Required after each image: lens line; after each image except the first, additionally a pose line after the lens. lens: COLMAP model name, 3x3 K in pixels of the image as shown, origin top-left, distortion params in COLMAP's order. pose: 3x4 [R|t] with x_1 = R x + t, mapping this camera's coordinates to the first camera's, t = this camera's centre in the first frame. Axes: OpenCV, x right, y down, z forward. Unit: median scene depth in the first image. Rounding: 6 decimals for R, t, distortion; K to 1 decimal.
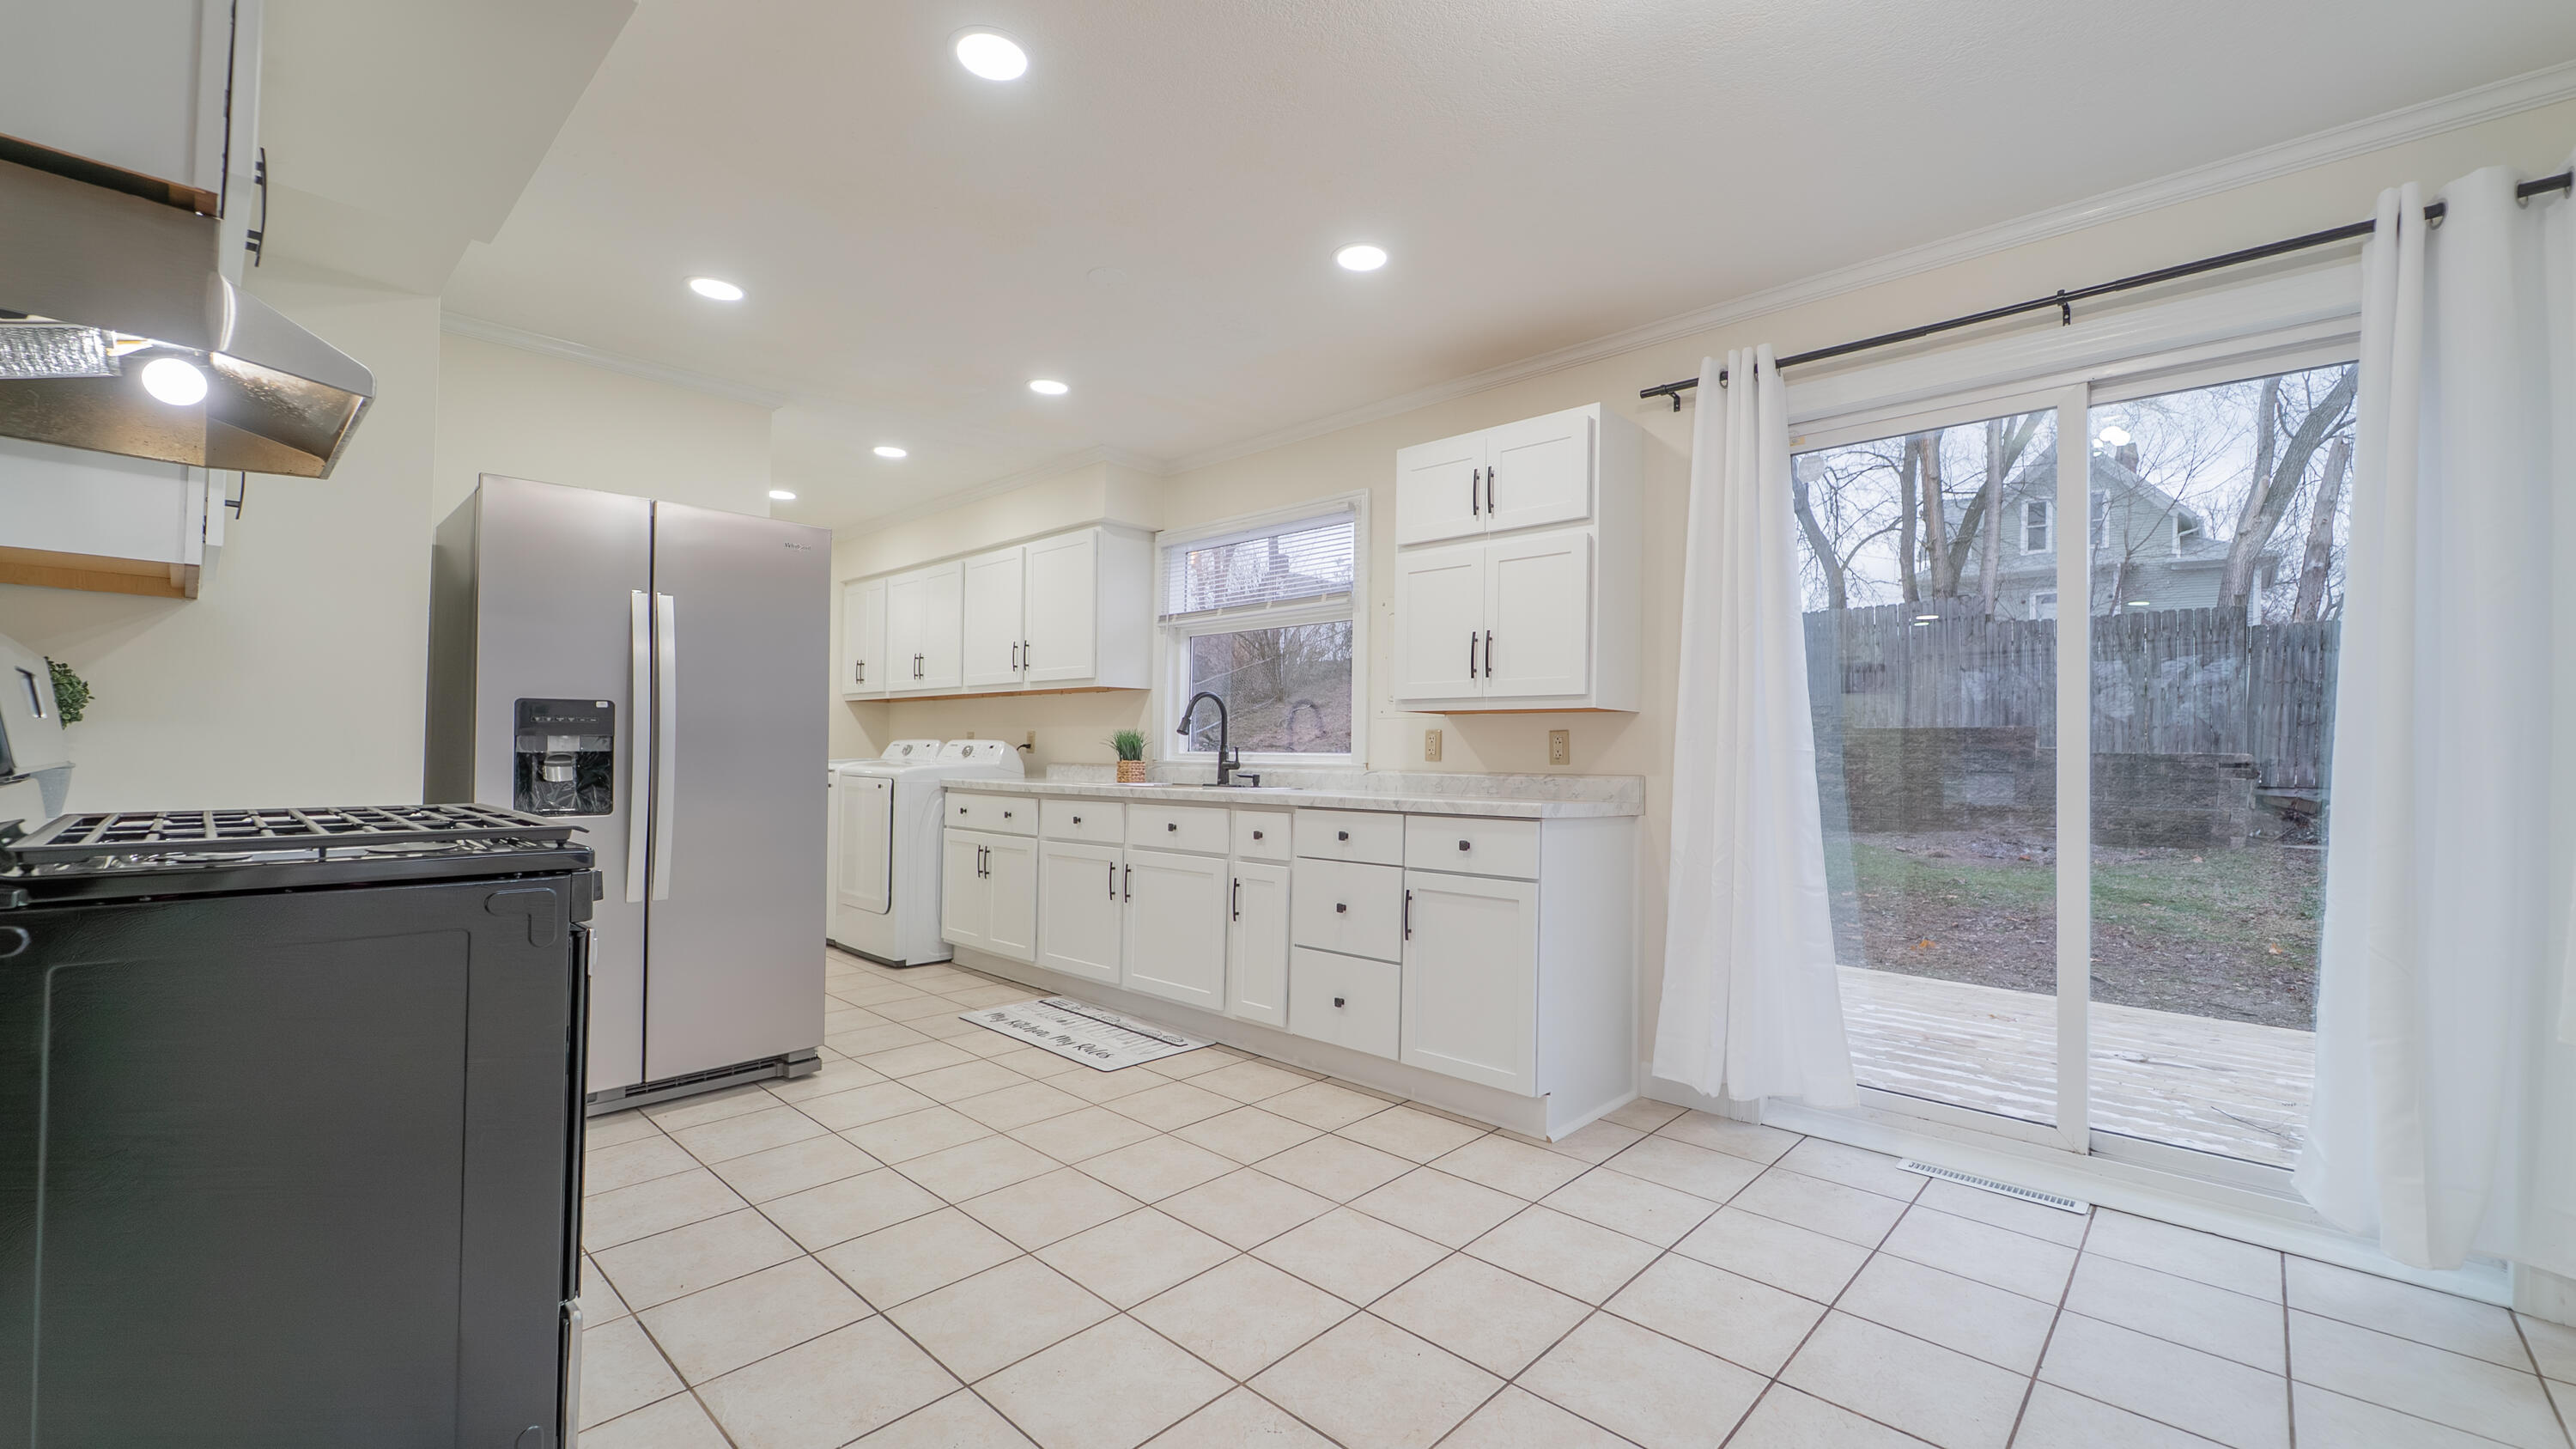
lens RADIAL K [[1026.4, 0, 1293.0], [0, 1026.4, 733.7], [0, 0, 1]] dist [-0.003534, 0.000024]
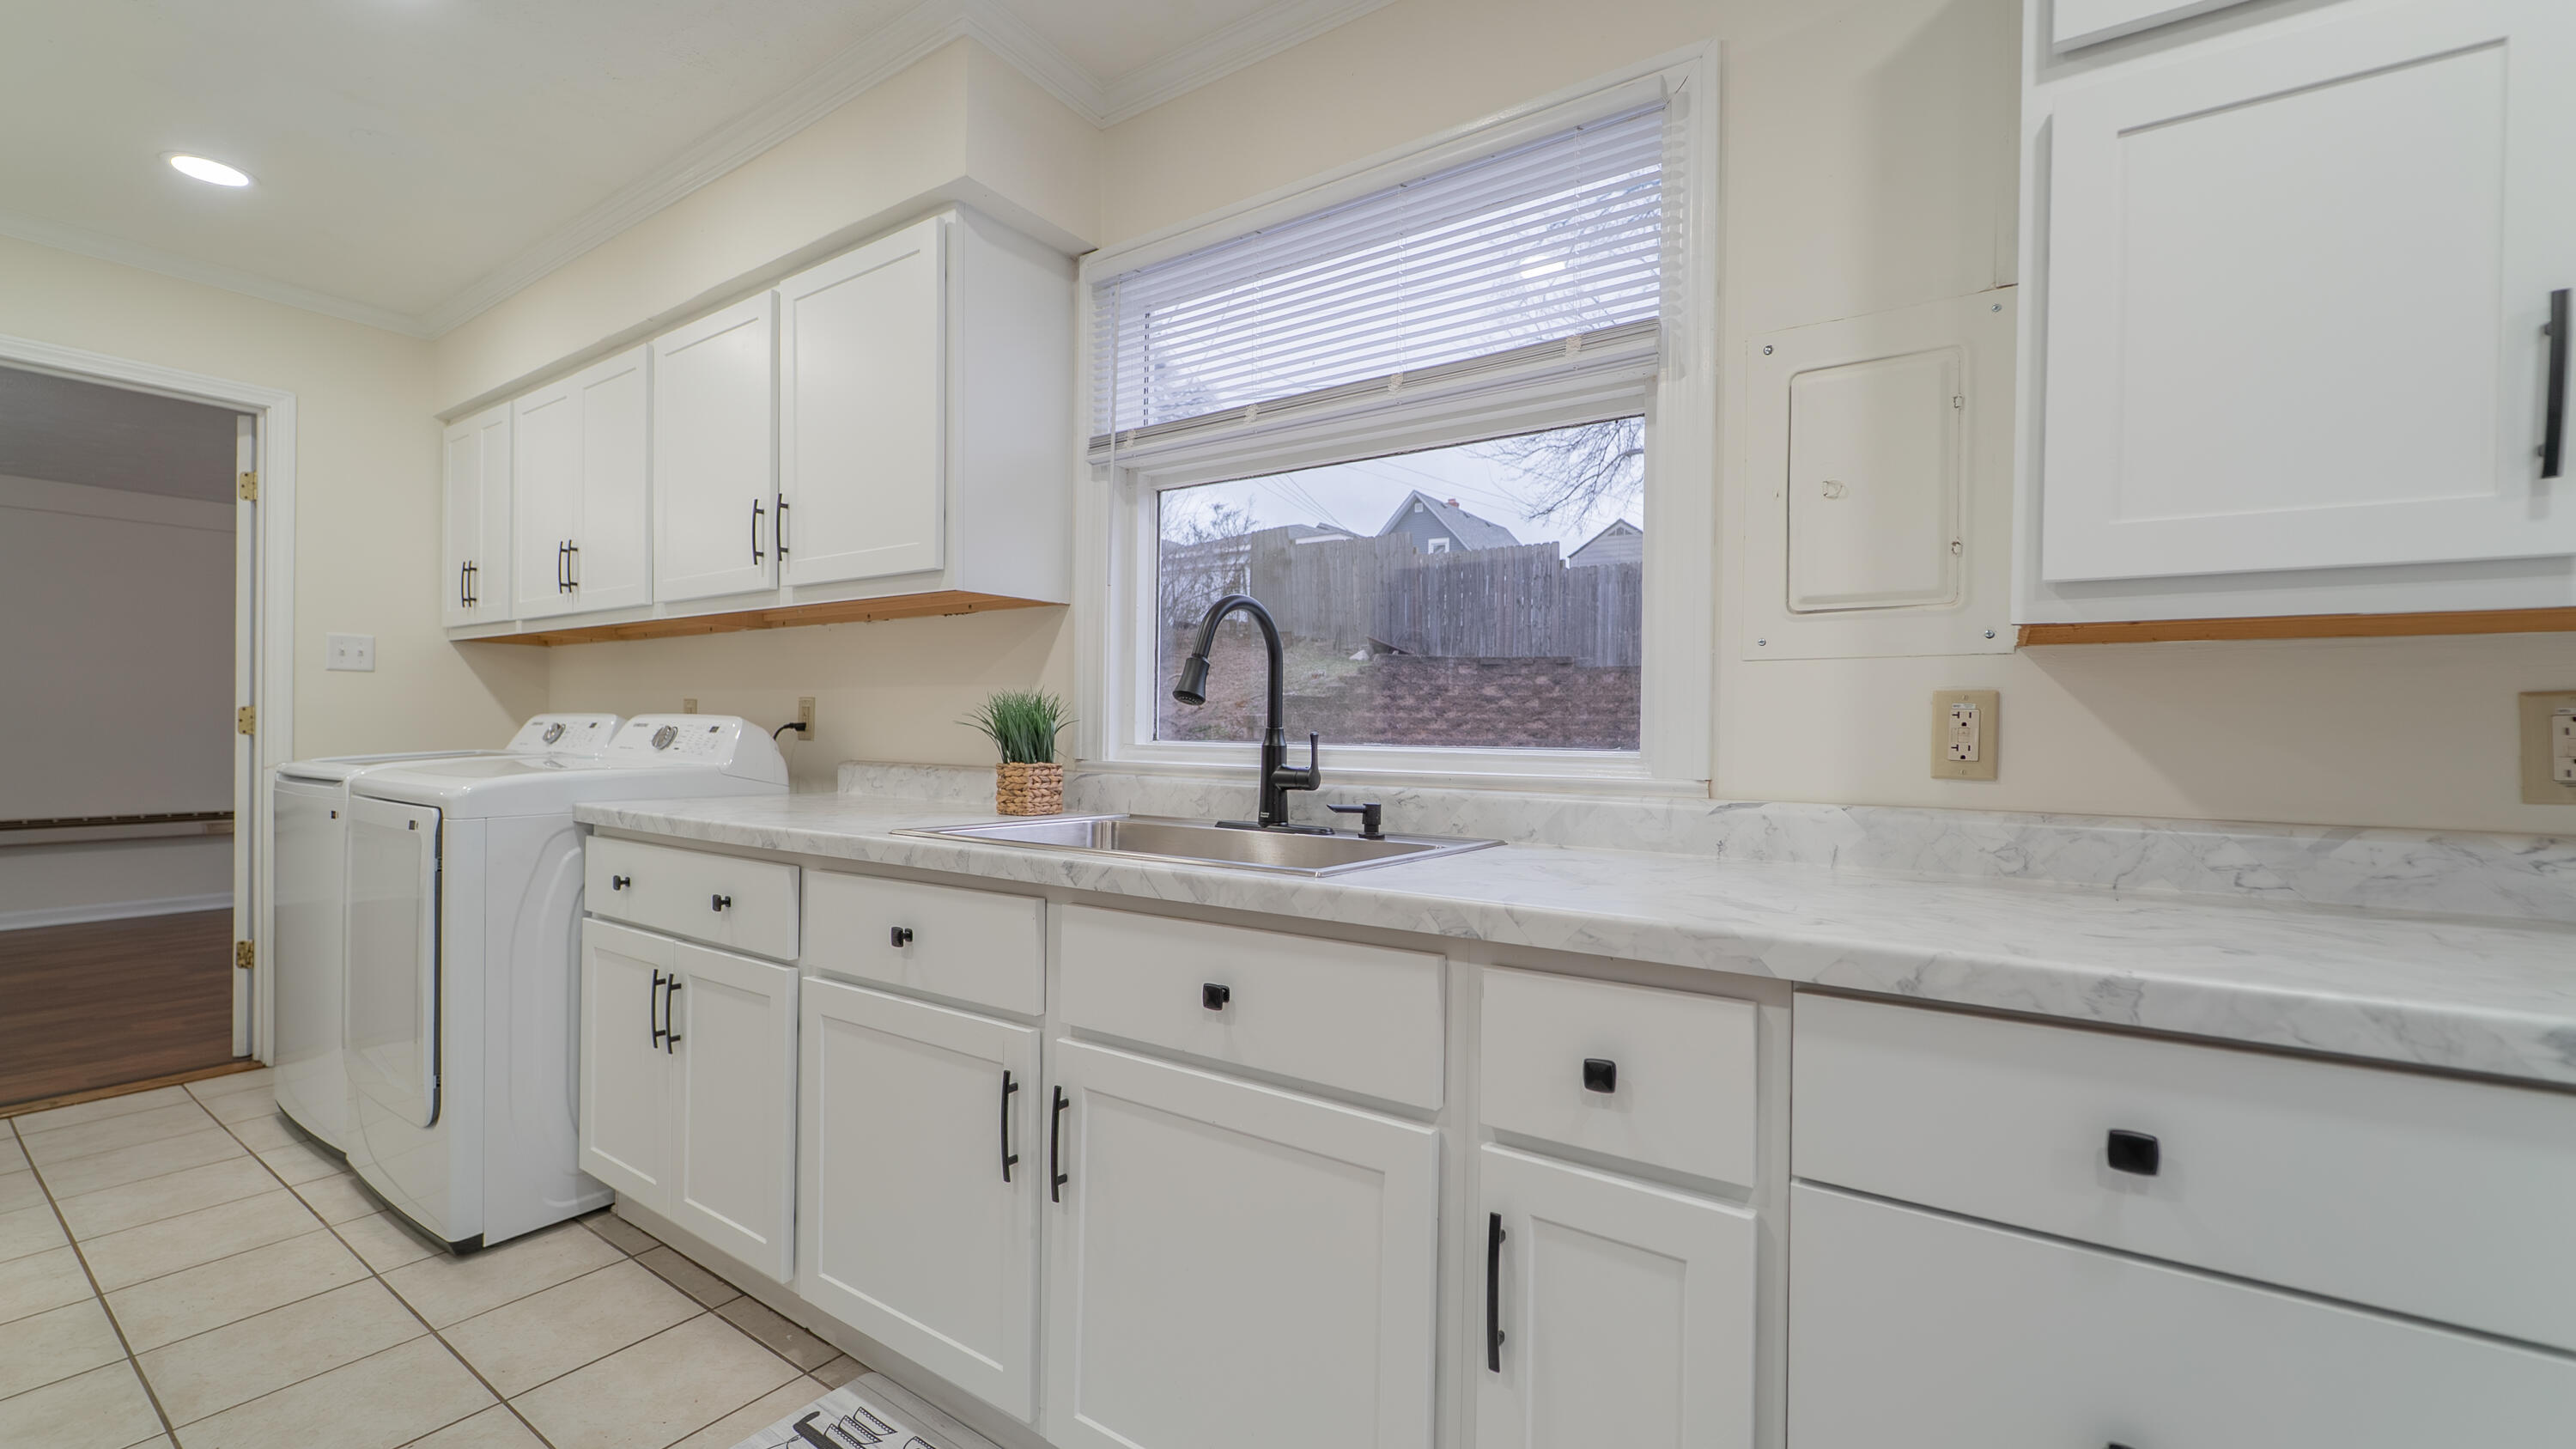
lens RADIAL K [[1026.4, 0, 1293.0], [0, 1026.4, 733.7], [0, 0, 1]] dist [-0.003534, 0.000024]
pose [[0.988027, -0.002745, 0.154254, -0.113644], [-0.001643, 0.999598, 0.028310, 0.001113], [-0.154270, -0.028225, 0.987625, 0.545817]]
